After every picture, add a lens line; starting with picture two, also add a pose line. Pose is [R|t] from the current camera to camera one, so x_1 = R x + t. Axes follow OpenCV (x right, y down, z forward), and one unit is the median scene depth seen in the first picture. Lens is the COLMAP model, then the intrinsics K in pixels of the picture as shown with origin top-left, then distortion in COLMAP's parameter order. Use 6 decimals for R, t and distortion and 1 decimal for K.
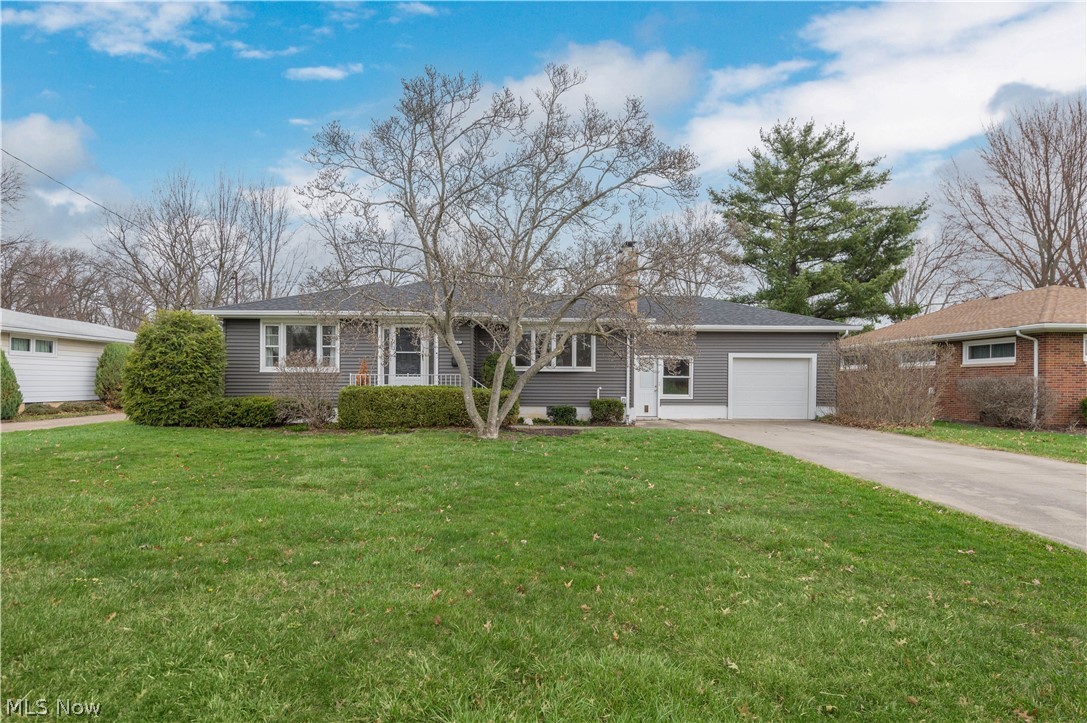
lens RADIAL K [[591.5, 0, 543.5], [0, 591.5, 361.5], [0, 0, 1]] dist [-0.000658, -0.000061]
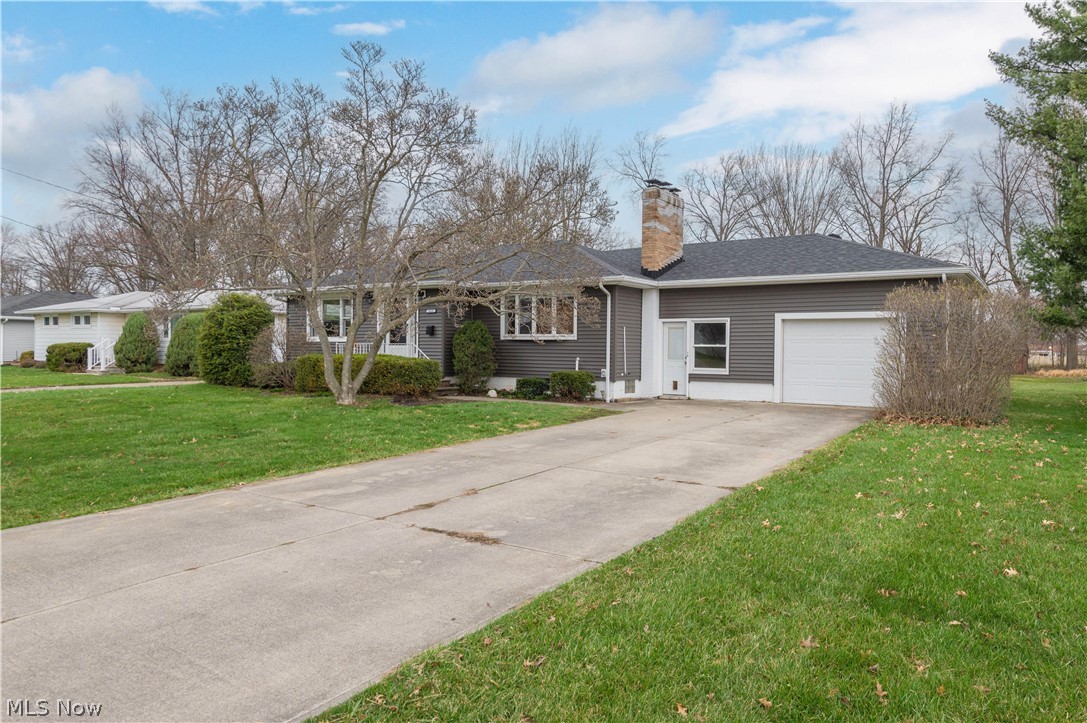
lens RADIAL K [[753.5, 0, 543.5], [0, 753.5, 361.5], [0, 0, 1]] dist [-0.004763, -0.000803]
pose [[0.830570, 0.008736, -0.556846, 0.691929], [0.014768, 0.999180, 0.037703, 0.007320], [0.556719, -0.039538, 0.829760, 0.062437]]
